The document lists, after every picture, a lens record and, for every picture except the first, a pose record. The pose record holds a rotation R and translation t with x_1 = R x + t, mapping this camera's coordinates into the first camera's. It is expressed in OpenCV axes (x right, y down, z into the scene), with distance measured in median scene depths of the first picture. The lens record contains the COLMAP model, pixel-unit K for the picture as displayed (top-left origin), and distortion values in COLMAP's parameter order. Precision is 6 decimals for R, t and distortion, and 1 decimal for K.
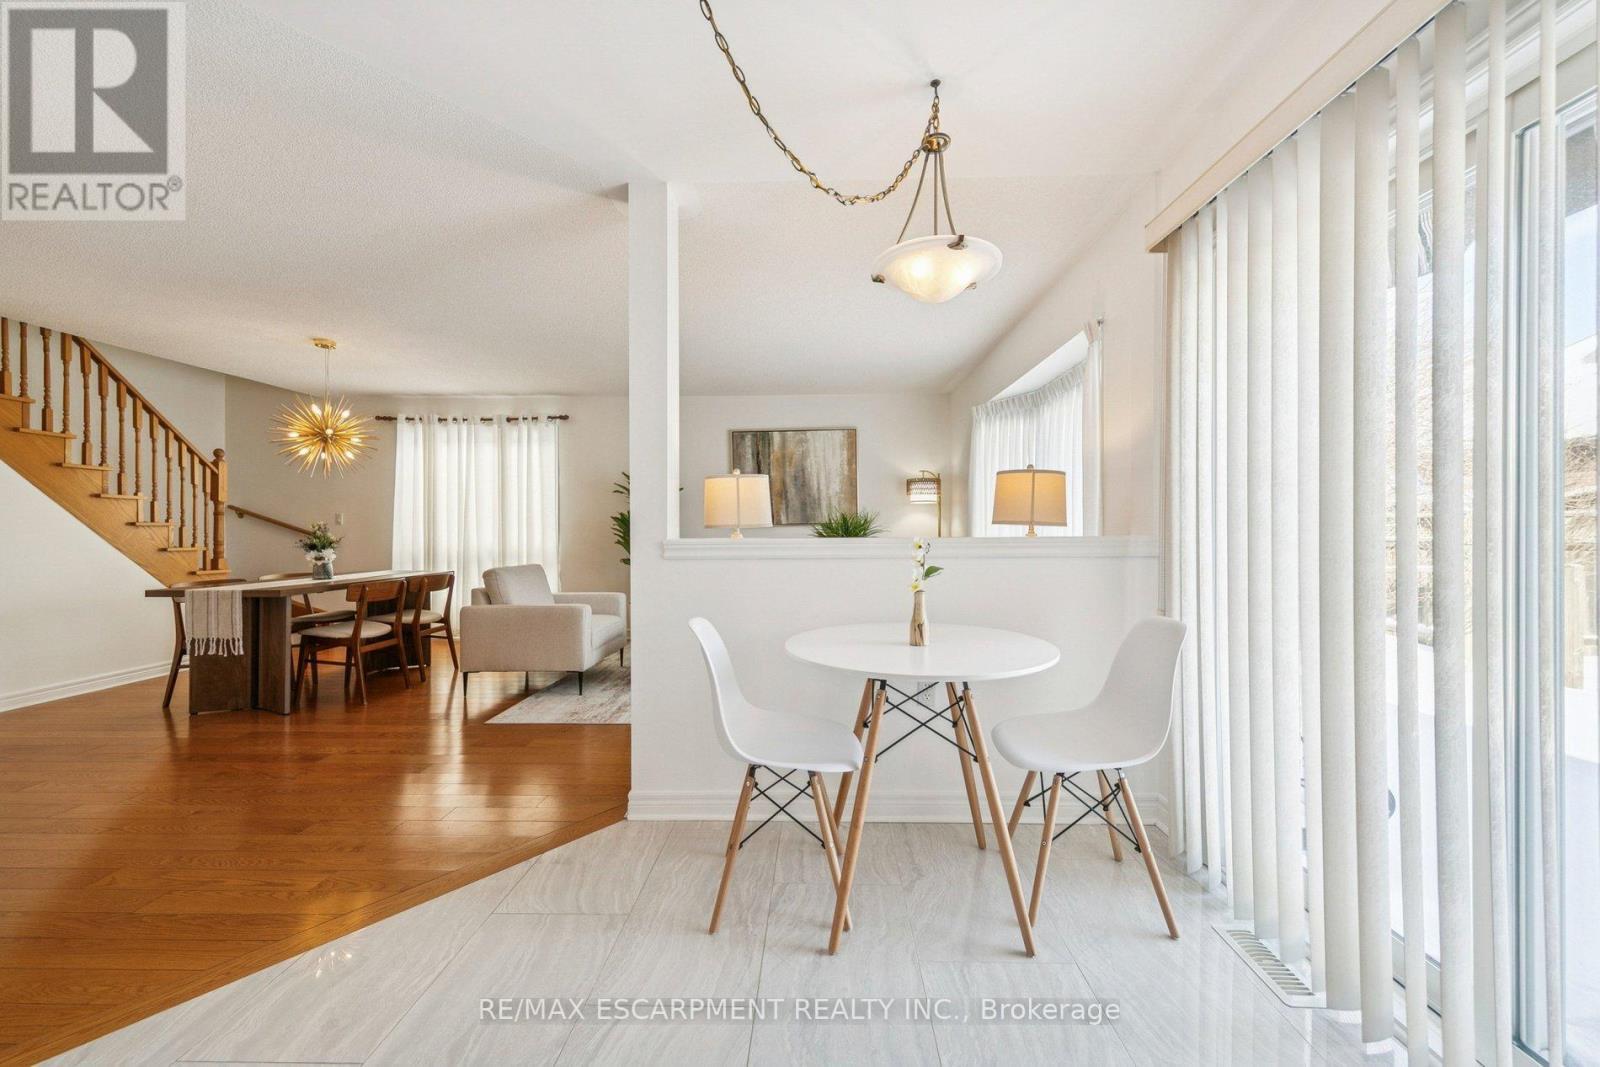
lens RADIAL K [[585.3, 0, 796.3], [0, 585.3, 527.3], [0, 0, 1]] dist [0.003180, 0.000780]
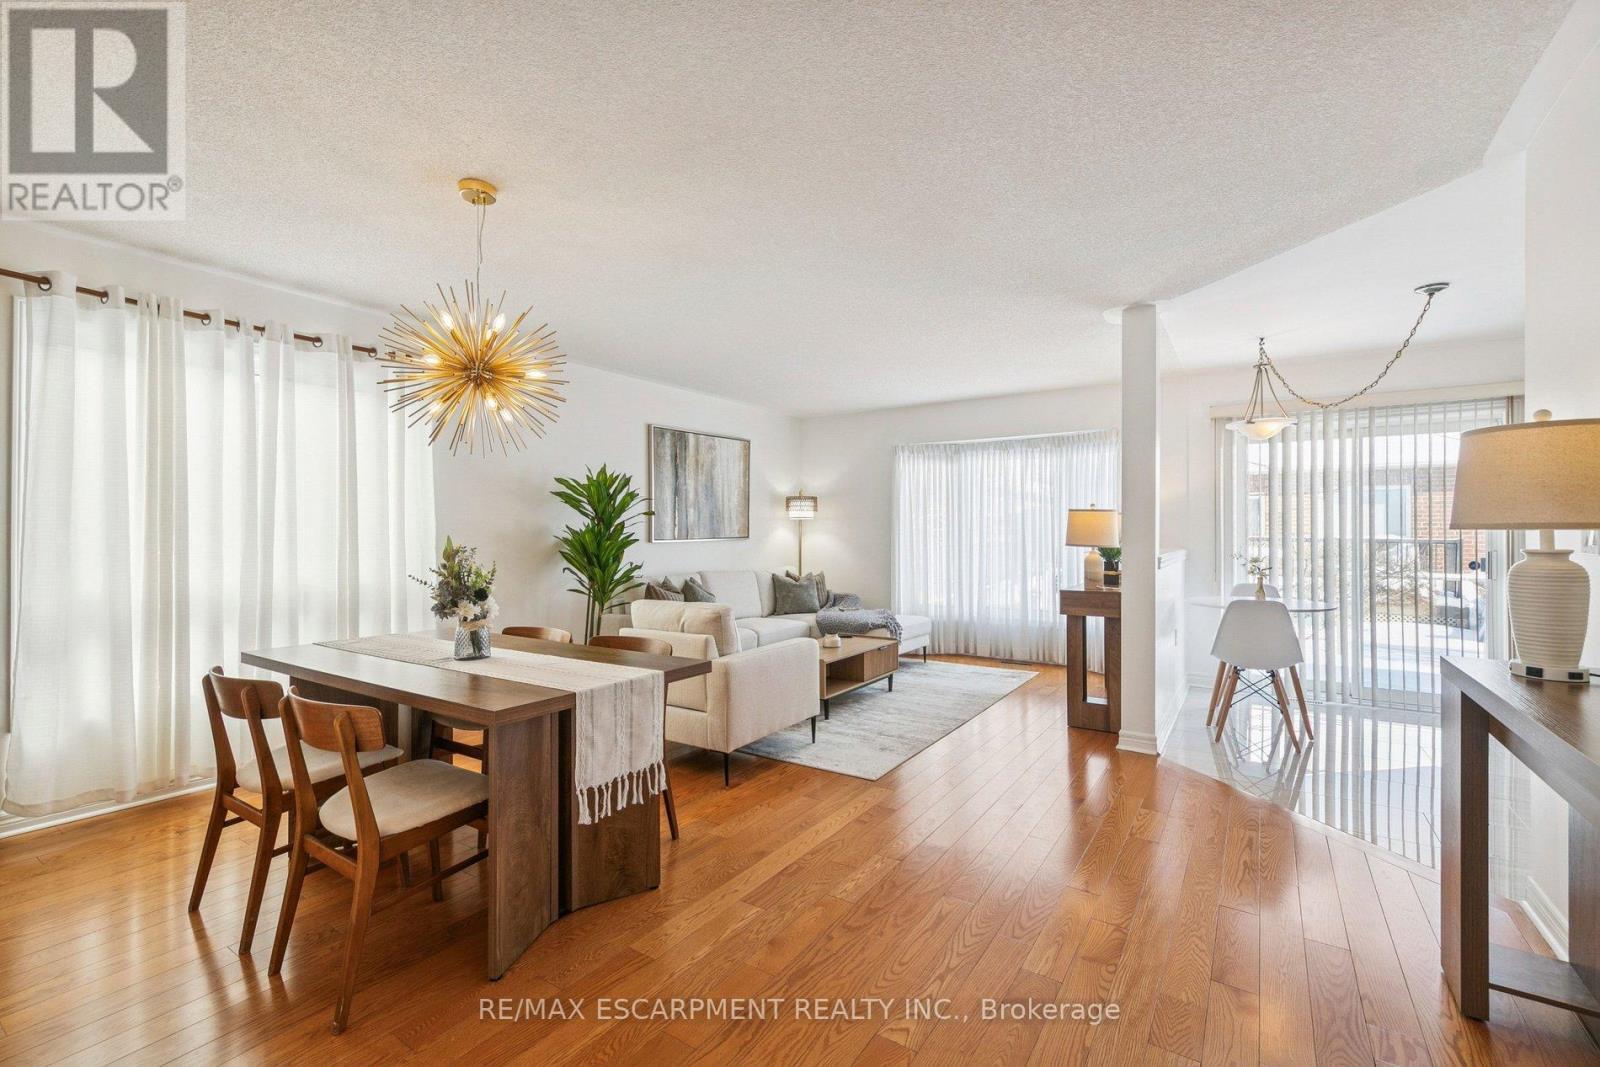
lens RADIAL K [[696.6, 0, 796.8], [0, 696.6, 528.6], [0, 0, 1]] dist [-0.003776, 0.000056]
pose [[0.539947, 0.007093, 0.841669, -0.821387], [0.003198, 0.999940, -0.010479, -0.011114], [-0.841693, 0.008350, 0.539892, 0.314963]]
